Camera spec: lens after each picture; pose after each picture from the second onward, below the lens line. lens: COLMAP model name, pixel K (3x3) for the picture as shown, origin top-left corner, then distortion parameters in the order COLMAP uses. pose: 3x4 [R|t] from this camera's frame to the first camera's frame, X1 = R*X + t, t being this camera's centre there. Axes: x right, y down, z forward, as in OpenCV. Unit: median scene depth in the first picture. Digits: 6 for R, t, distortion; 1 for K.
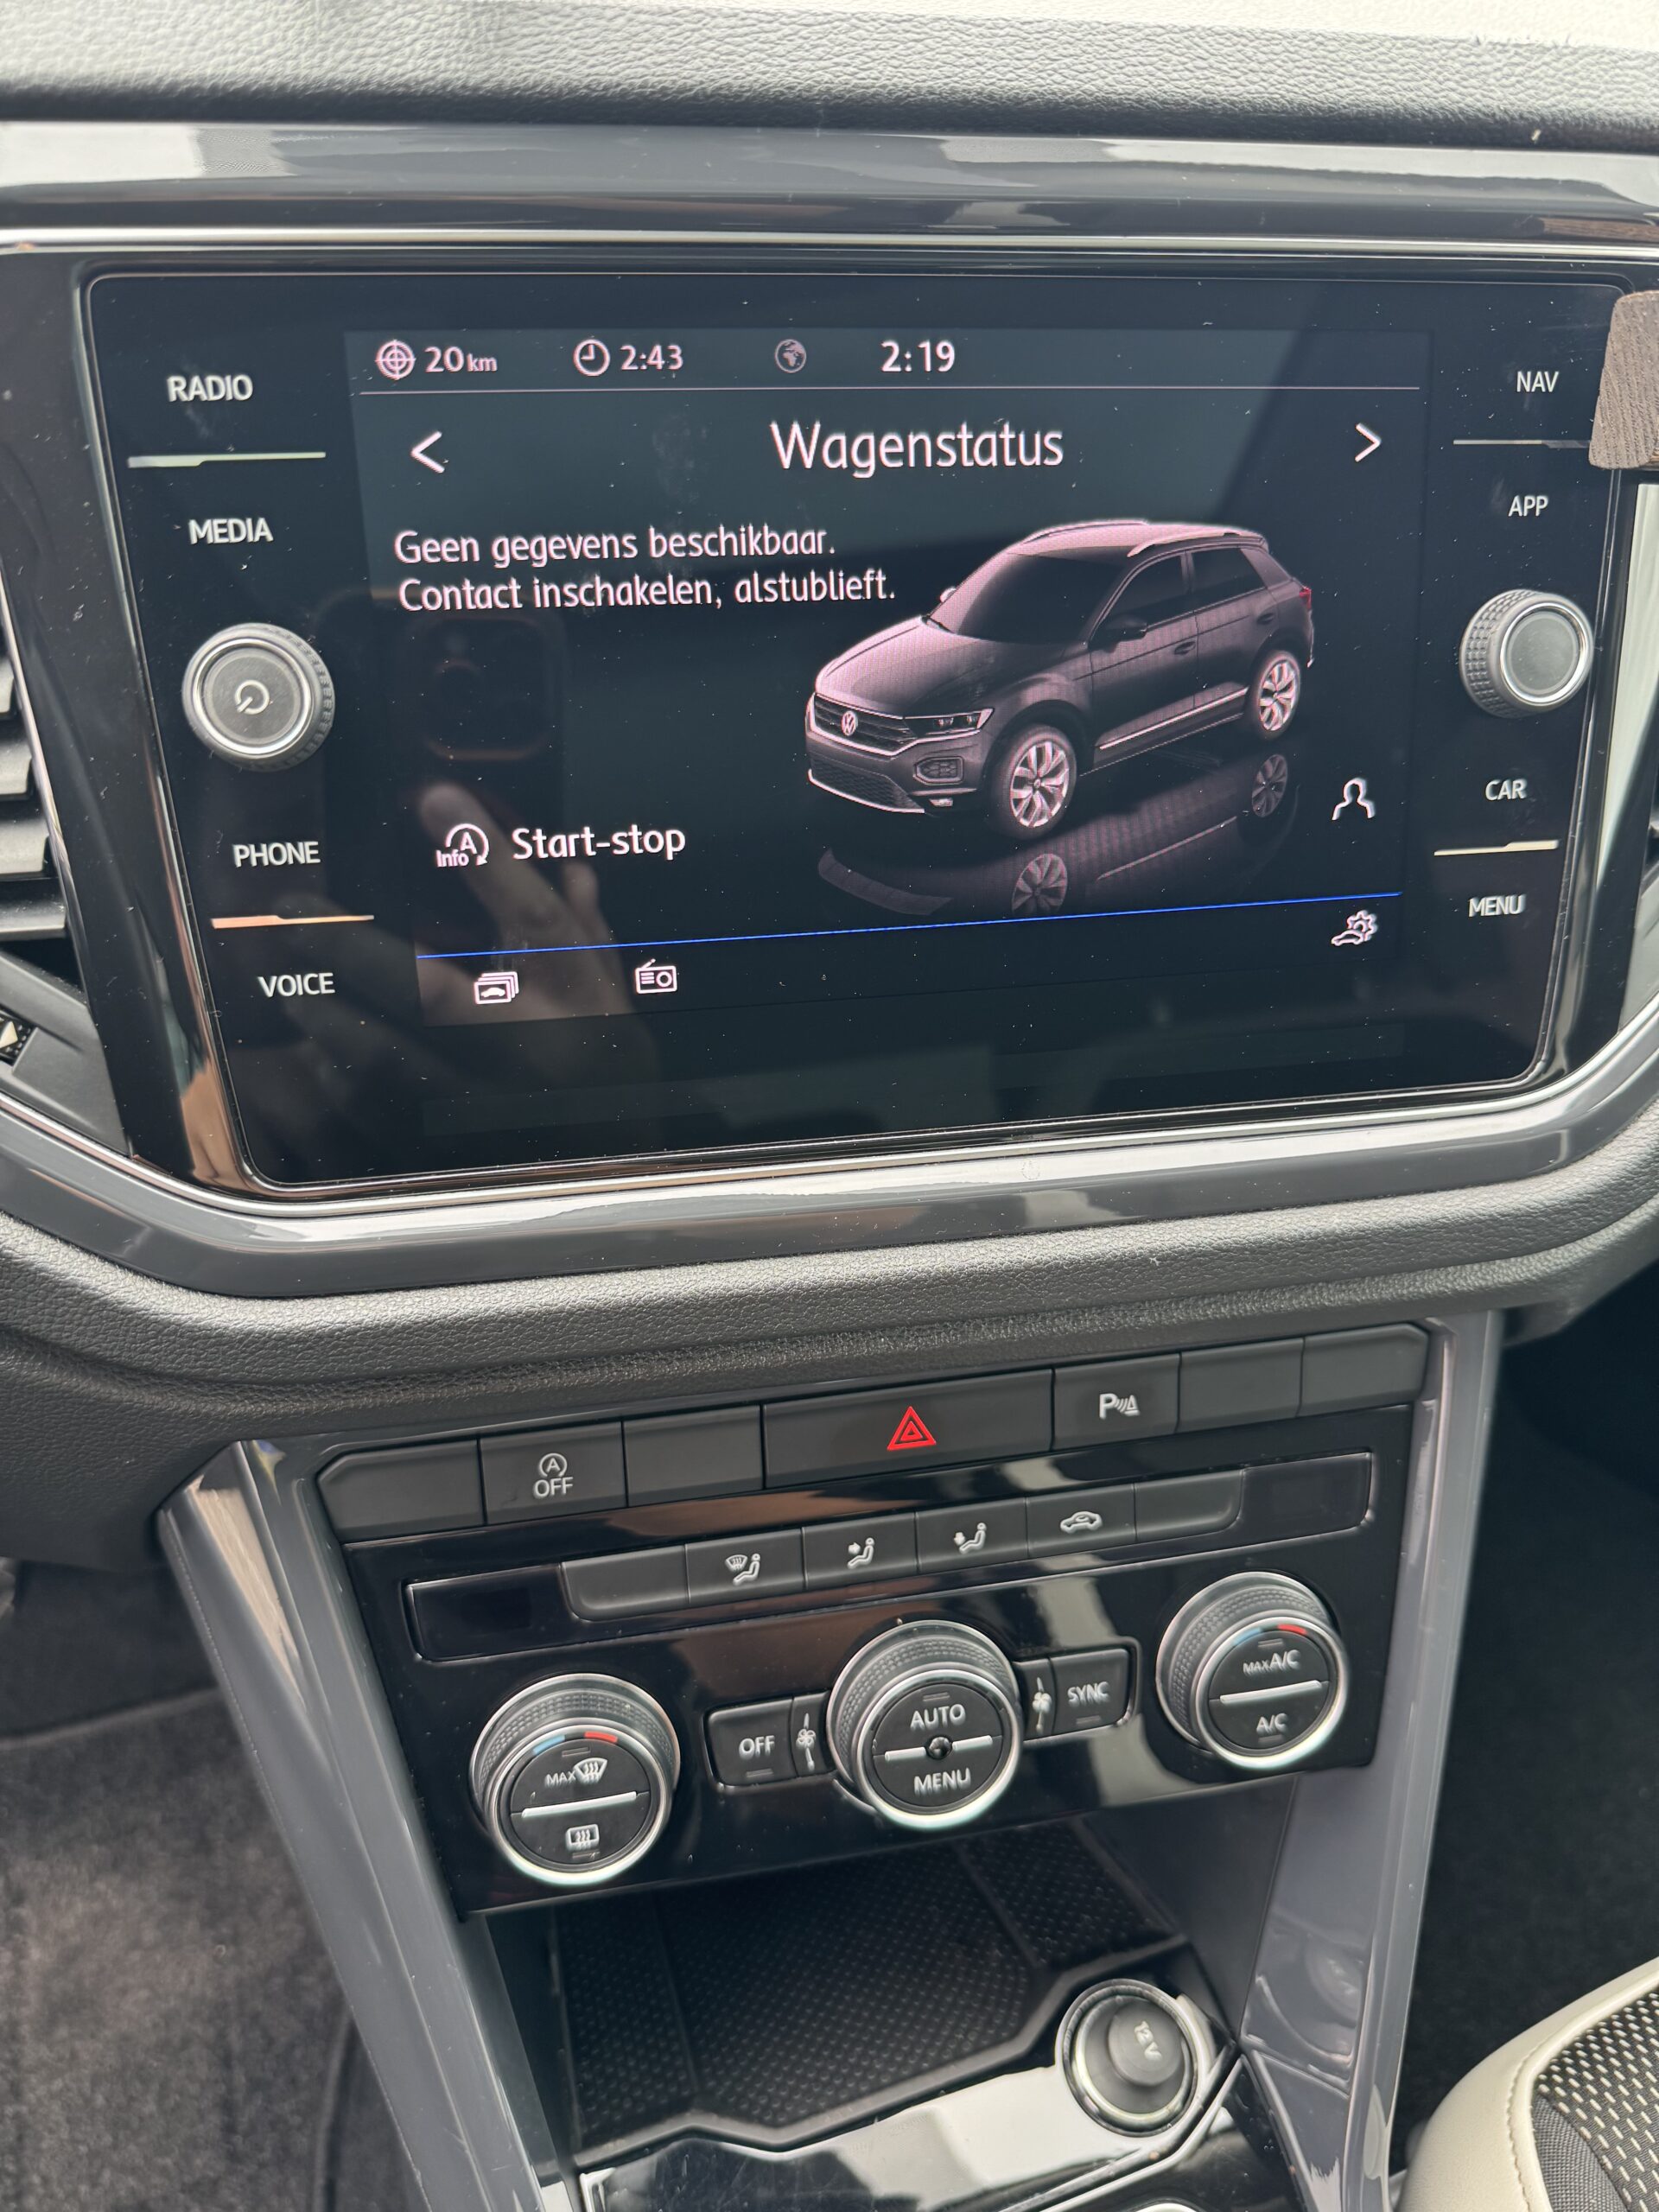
lens RADIAL K [[1567.0, 0, 829.5], [0, 1567.0, 1106.0], [0, 0, 1]] dist [0.033581, -0.000819]
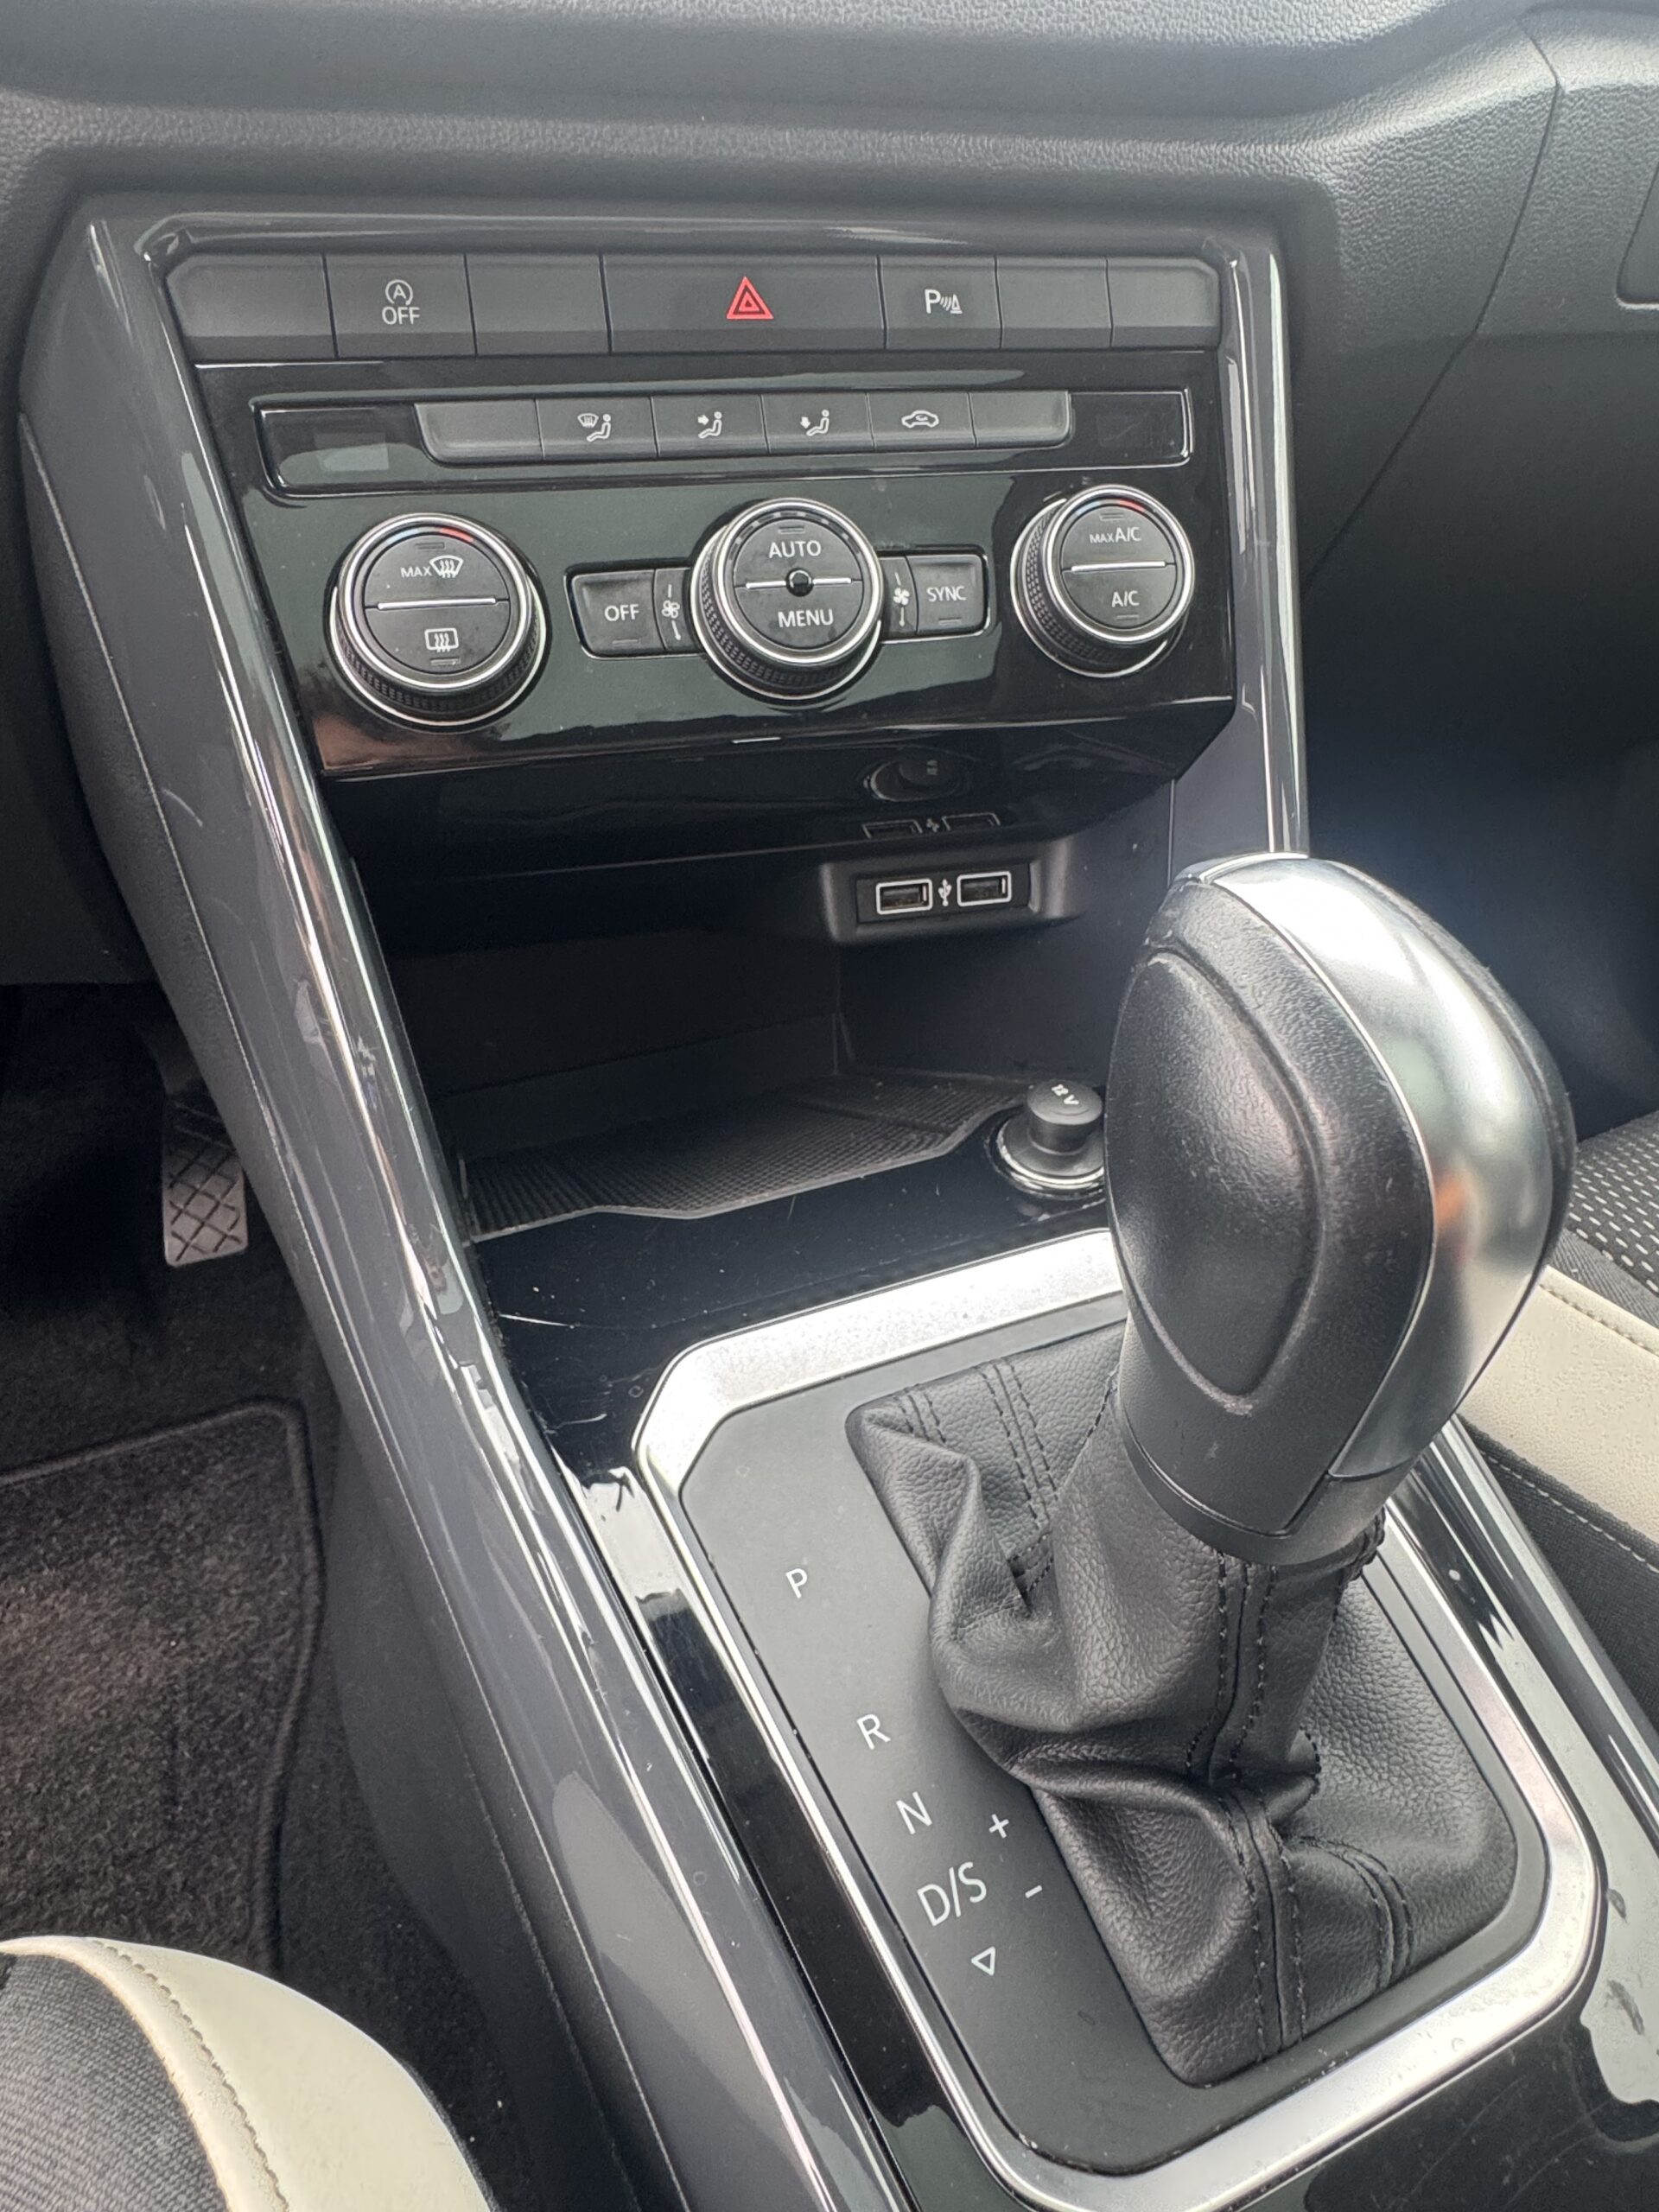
lens RADIAL K [[1329.1, 0, 823.2], [0, 1329.1, 995.6], [0, 0, 1]] dist [0.035051, -0.001641]
pose [[0.996119, -0.079633, 0.037482, 0.014802], [0.086255, 0.967970, -0.235786, 0.410001], [-0.017505, 0.238104, 0.971082, 0.107904]]
